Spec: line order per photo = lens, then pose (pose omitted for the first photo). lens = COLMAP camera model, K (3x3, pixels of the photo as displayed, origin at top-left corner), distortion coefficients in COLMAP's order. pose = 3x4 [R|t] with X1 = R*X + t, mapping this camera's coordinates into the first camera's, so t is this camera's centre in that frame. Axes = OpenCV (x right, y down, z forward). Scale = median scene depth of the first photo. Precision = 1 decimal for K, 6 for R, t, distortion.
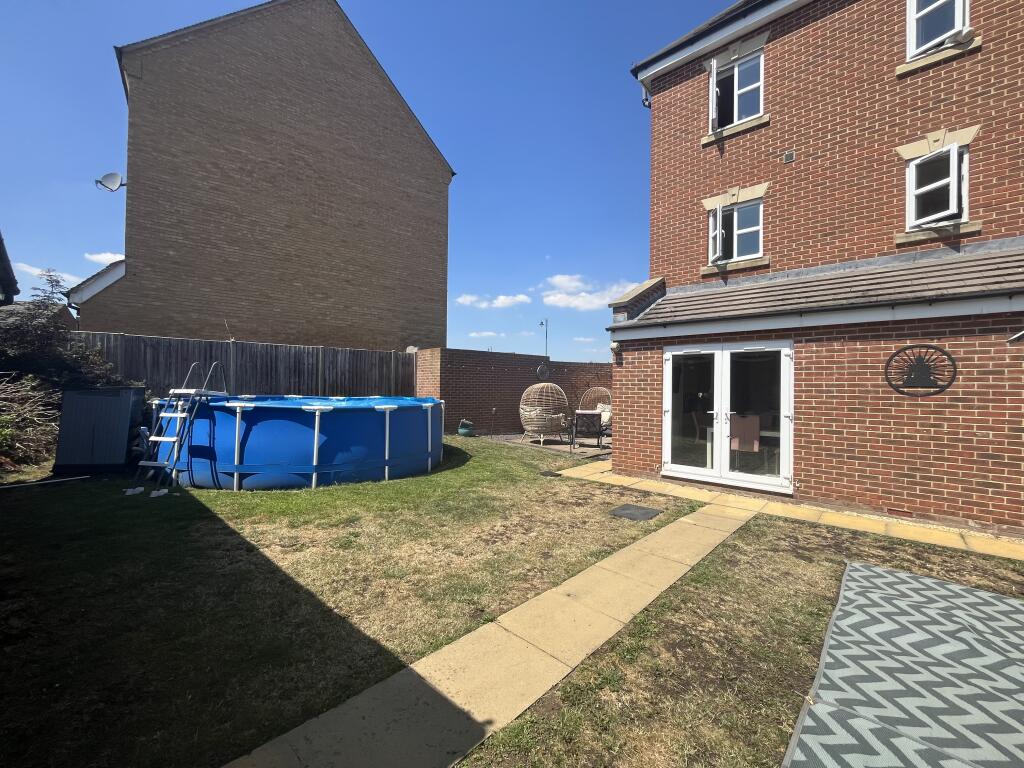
lens RADIAL K [[420.8, 0, 512.0], [0, 420.8, 384.0], [0, 0, 1]] dist [-0.000857, -0.000152]
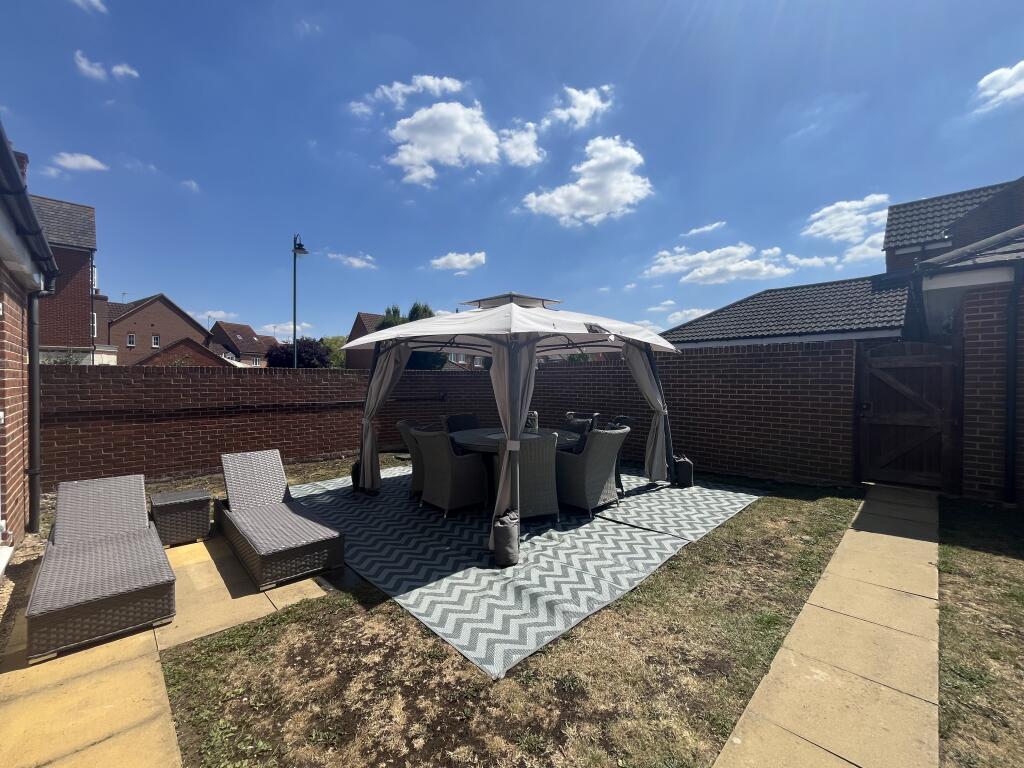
lens RADIAL K [[420.8, 0, 512.0], [0, 420.8, 384.0], [0, 0, 1]] dist [-0.000857, -0.000152]
pose [[-0.997659, -0.012319, 0.067268, 1.004166], [-0.012109, 0.999920, 0.003518, 0.043557], [-0.067306, 0.002696, -0.997729, 2.089473]]
